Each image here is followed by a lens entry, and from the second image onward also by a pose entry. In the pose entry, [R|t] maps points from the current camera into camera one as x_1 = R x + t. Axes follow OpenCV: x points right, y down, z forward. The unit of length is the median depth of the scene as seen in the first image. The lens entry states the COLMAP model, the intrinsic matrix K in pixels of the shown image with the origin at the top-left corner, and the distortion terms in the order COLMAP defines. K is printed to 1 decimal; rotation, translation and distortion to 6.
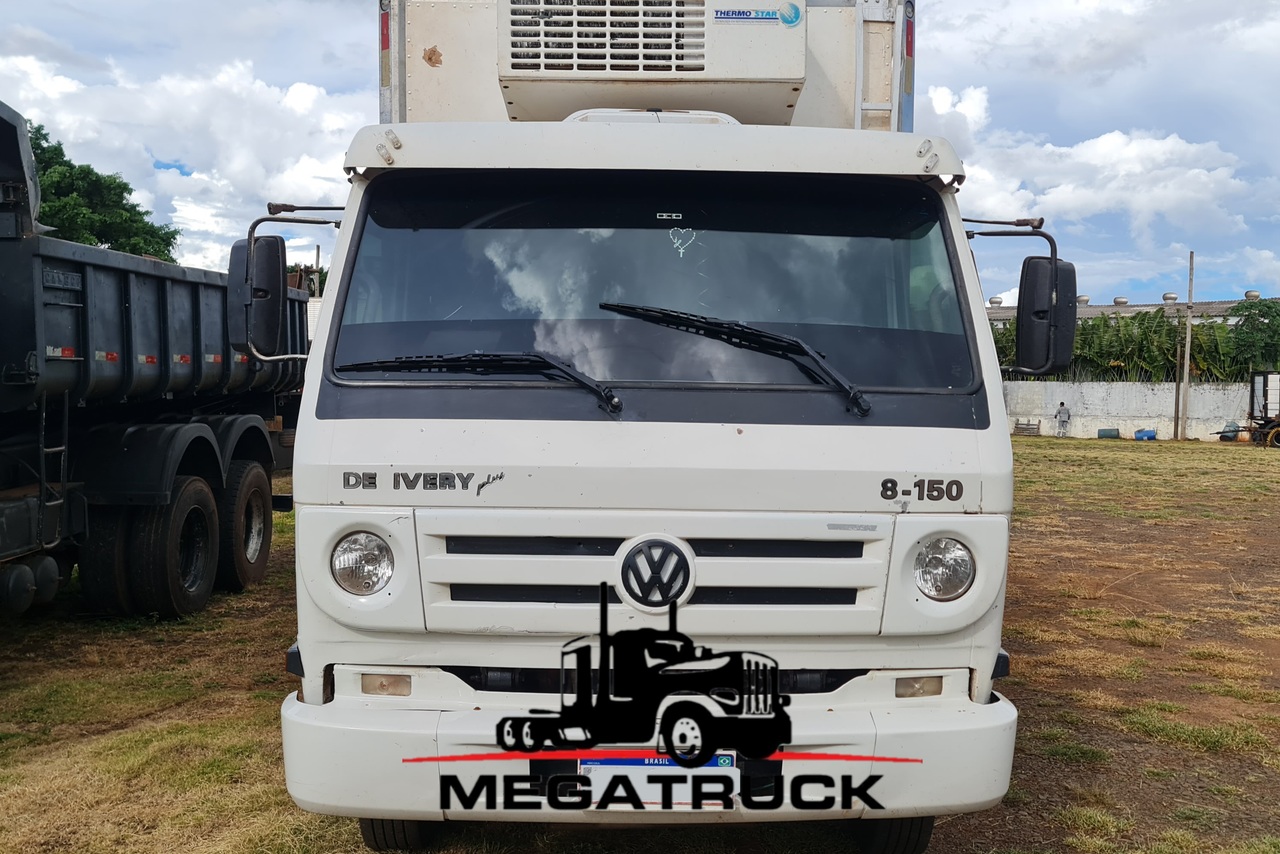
lens RADIAL K [[1250.5, 0, 640.0], [0, 1250.5, 427.0], [0, 0, 1]] dist [0.052478, 0.009108]
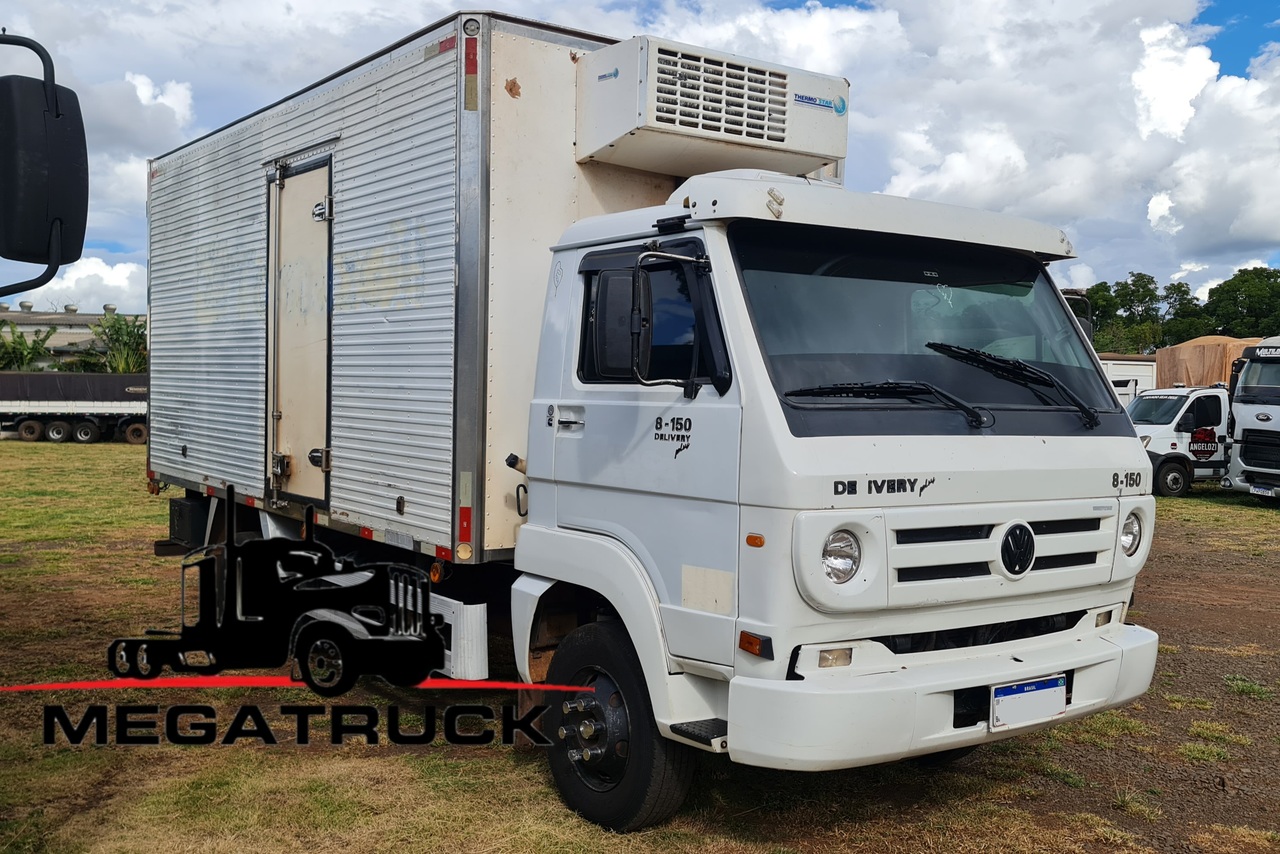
lens RADIAL K [[1298.4, 0, 634.5], [0, 1298.4, 435.2], [0, 0, 1]] dist [0.008506, 0.042012]
pose [[0.818418, -0.013325, 0.574469, -1.046594], [0.014907, 0.999887, 0.001954, -0.012297], [-0.574430, 0.006964, 0.818524, 0.095709]]
